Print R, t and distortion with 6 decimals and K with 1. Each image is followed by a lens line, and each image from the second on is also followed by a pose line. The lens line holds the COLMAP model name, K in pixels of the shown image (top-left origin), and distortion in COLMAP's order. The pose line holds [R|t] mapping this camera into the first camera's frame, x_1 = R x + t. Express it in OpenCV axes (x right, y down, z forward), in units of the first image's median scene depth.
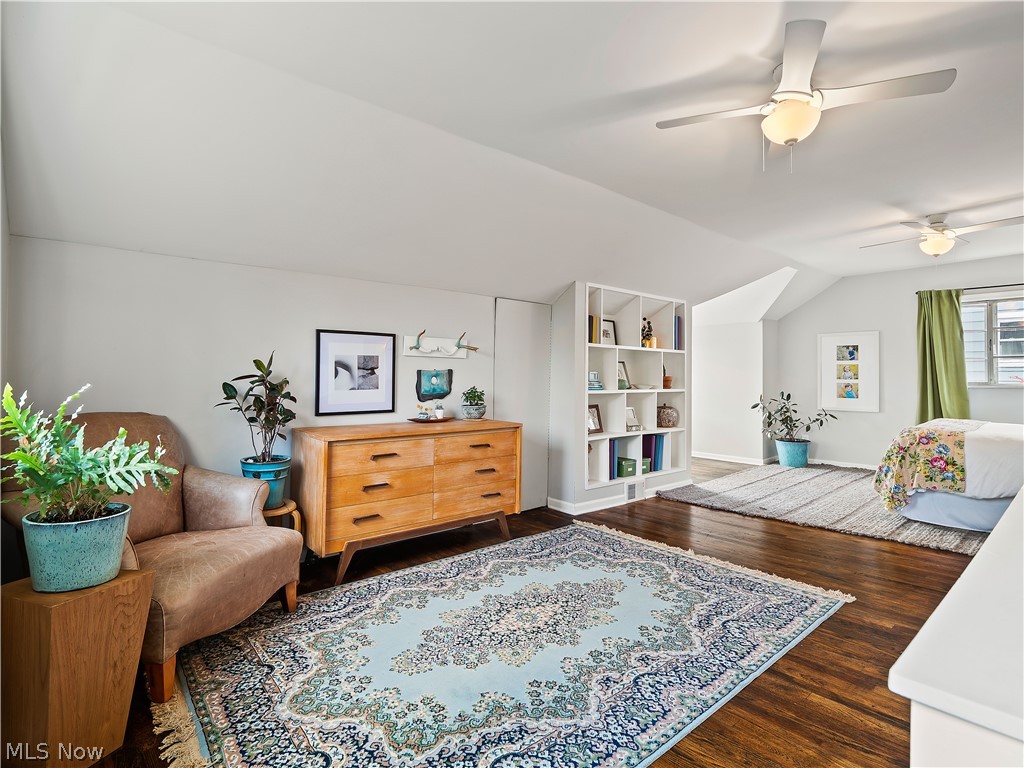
lens RADIAL K [[508.3, 0, 508.0], [0, 508.3, 379.9], [0, 0, 1]] dist [-0.000173, -0.000421]
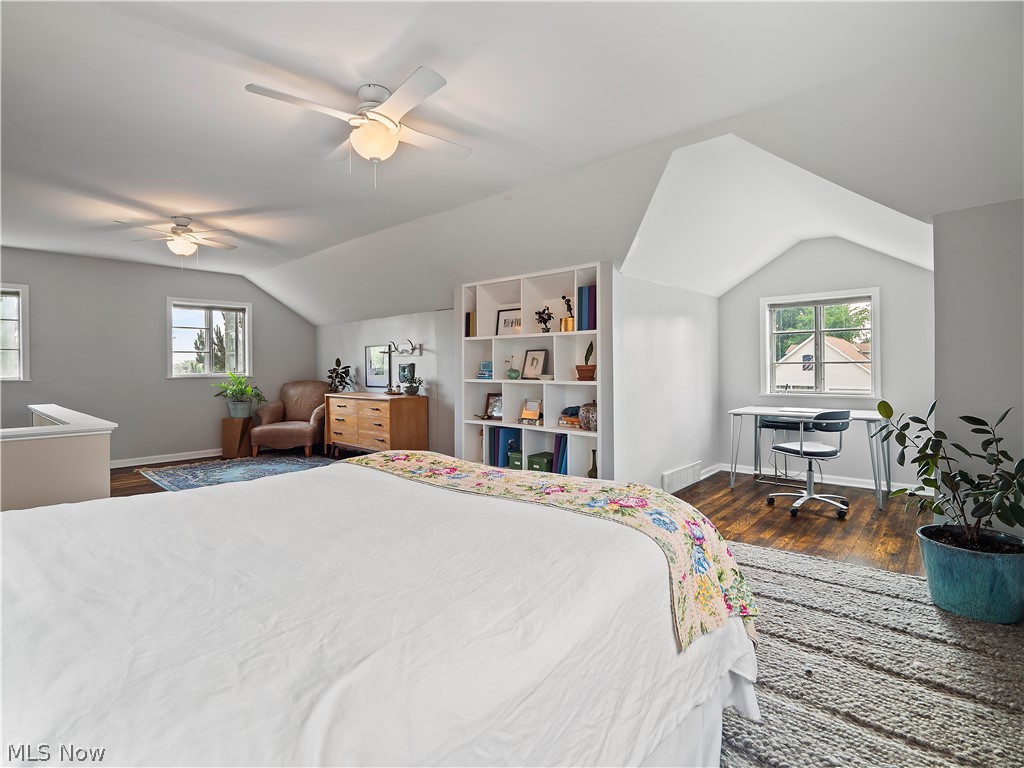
lens RADIAL K [[508.3, 0, 508.0], [0, 508.3, 379.9], [0, 0, 1]] dist [-0.000173, -0.000421]
pose [[0.139752, 0.023016, -0.989919, 1.576718], [-0.000163, 0.999730, 0.023221, -0.004579], [0.990187, -0.003084, 0.139718, 1.133507]]
